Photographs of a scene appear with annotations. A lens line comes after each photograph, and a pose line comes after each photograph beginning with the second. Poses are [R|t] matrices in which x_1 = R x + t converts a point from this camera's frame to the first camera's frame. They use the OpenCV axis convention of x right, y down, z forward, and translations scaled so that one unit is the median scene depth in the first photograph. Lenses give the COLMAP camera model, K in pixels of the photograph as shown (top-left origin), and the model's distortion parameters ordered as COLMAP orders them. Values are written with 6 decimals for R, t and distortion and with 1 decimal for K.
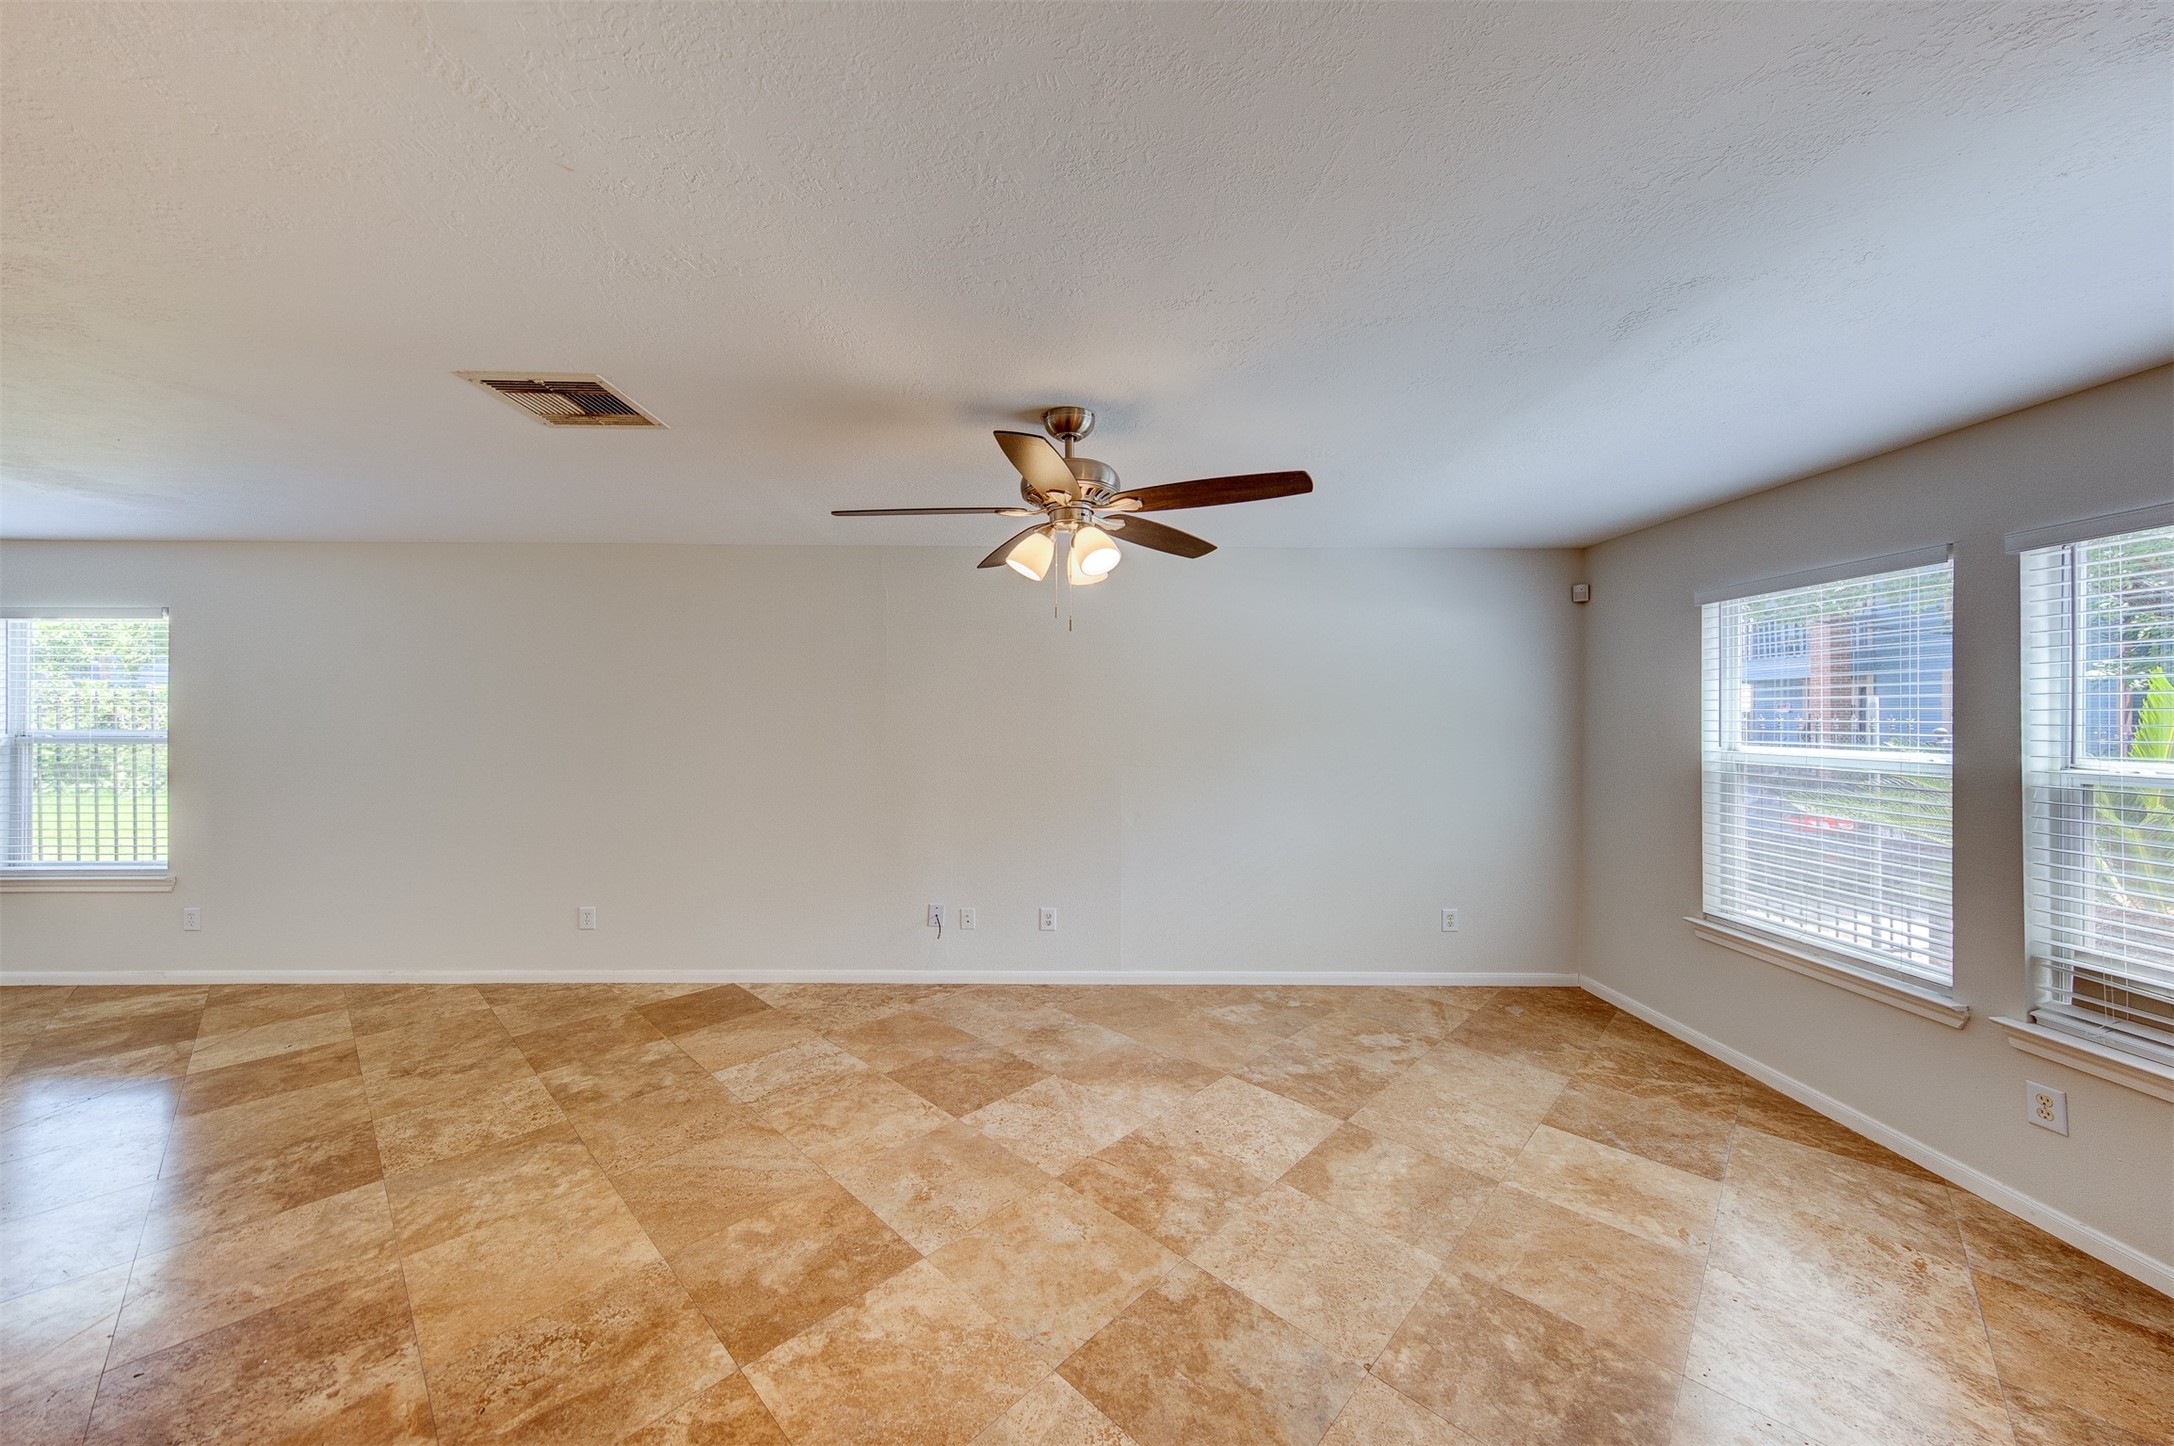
lens RADIAL K [[691.0, 0, 1115.4], [0, 691.0, 714.0], [0, 0, 1]] dist [0.009404, -0.001216]
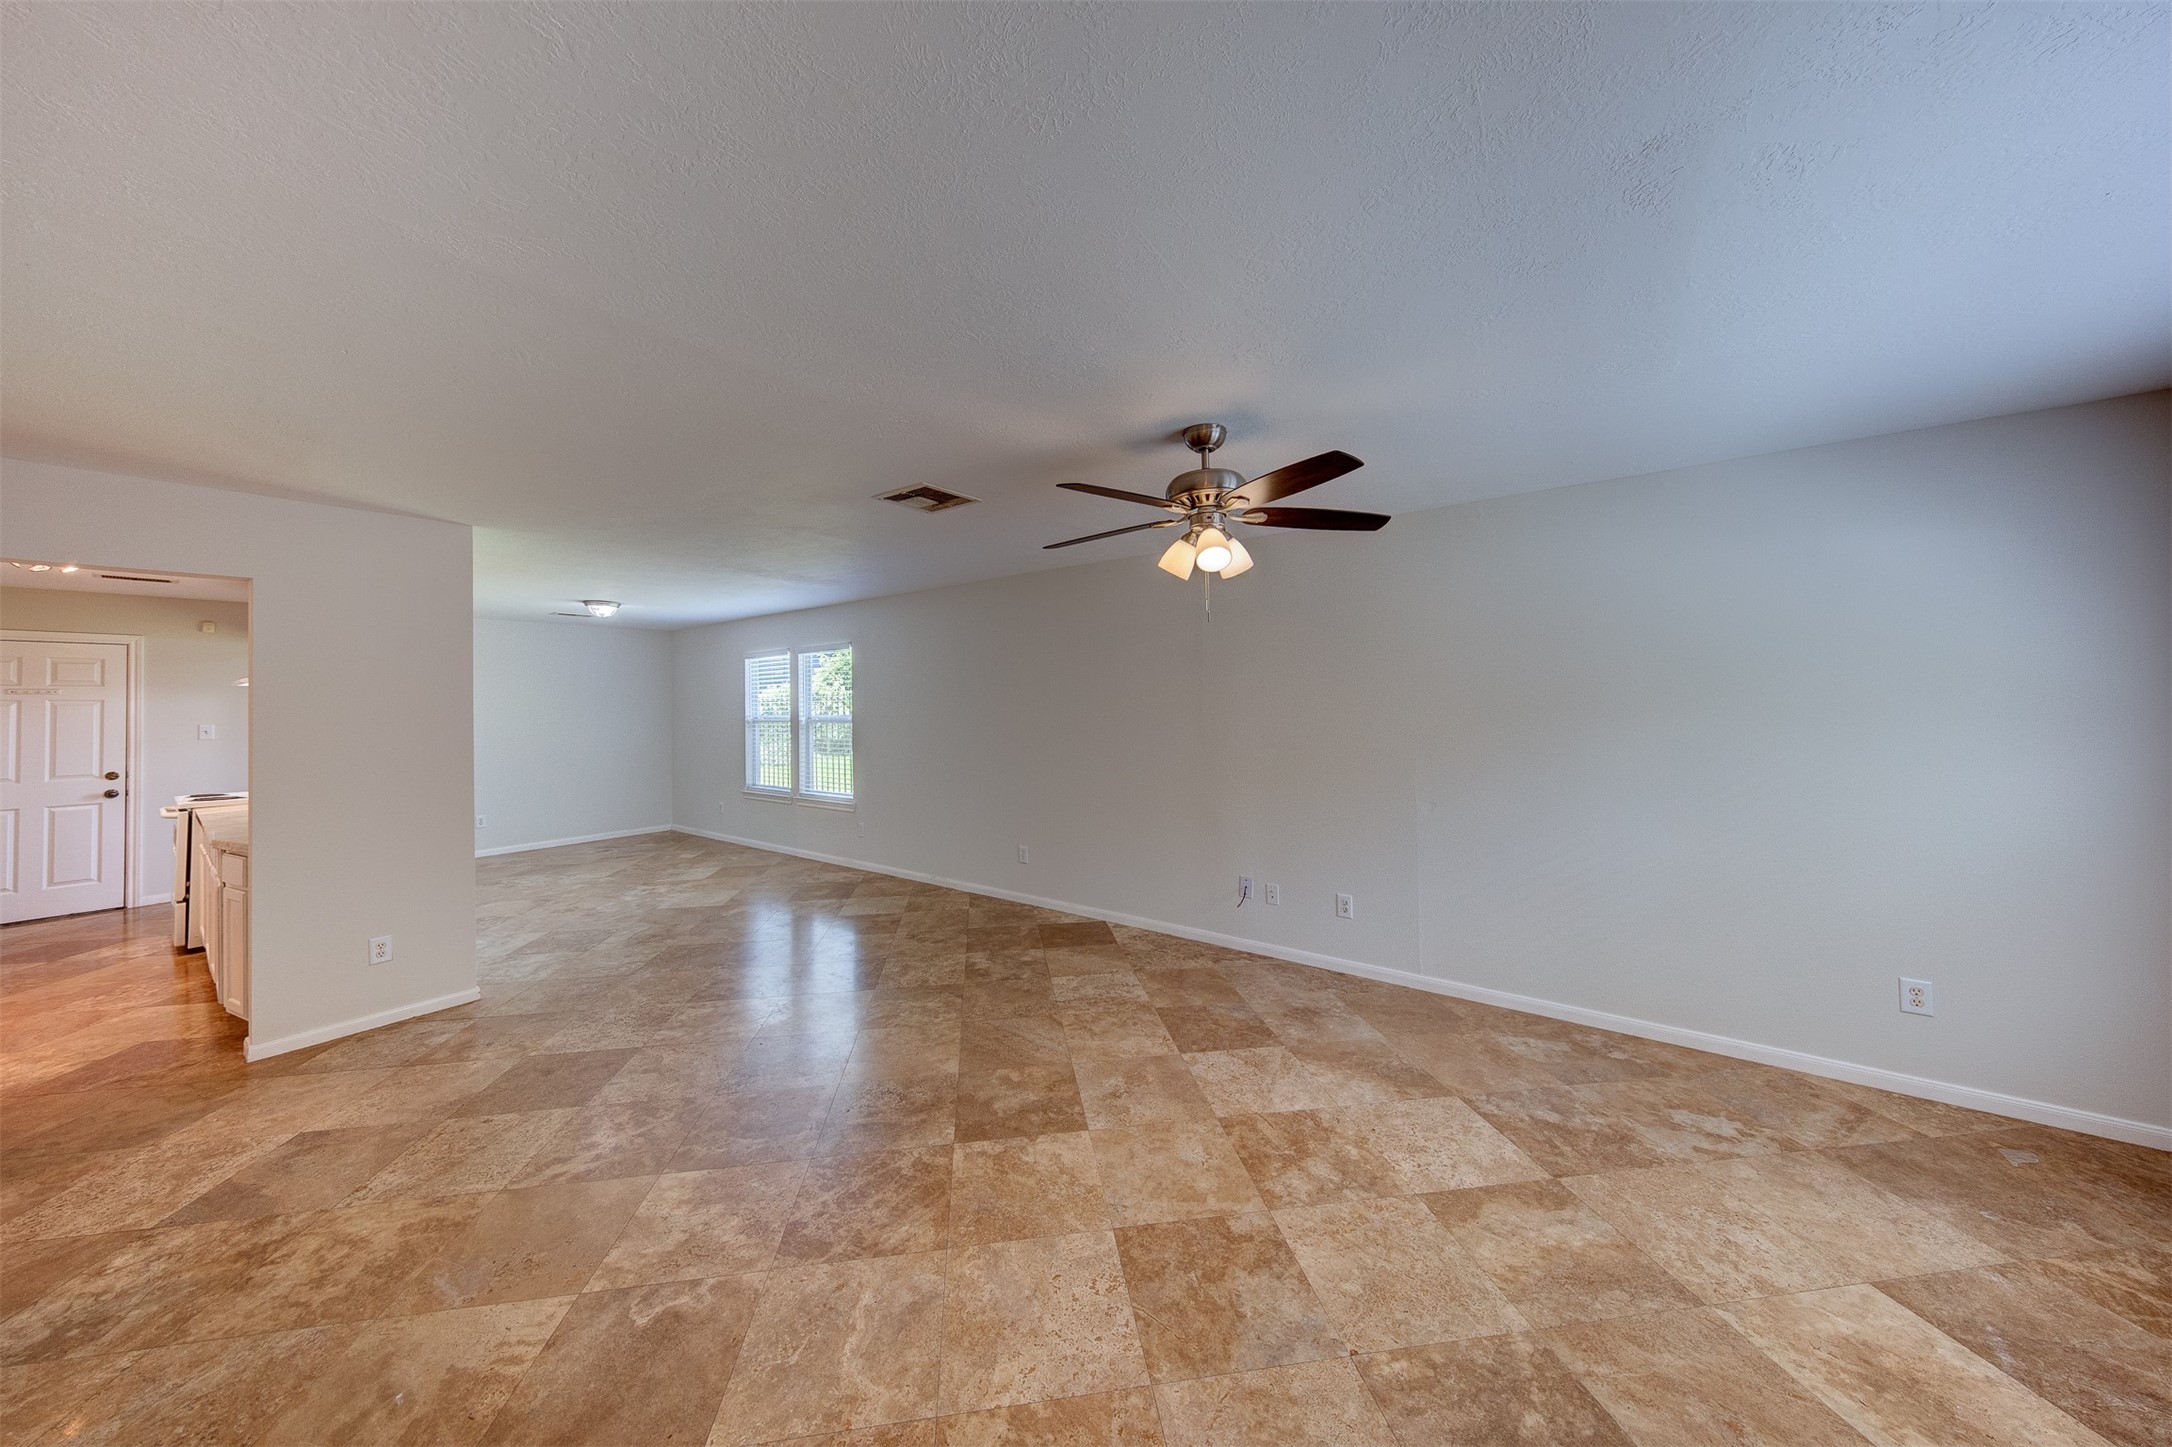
lens RADIAL K [[691.5, 0, 1072.9], [0, 691.5, 685.5], [0, 0, 1]] dist [0.006148, -0.000187]
pose [[0.798104, -0.028631, -0.601839, 0.374245], [0.018623, 0.999565, -0.022855, 0.003073], [0.602232, 0.007033, 0.798290, -0.019913]]
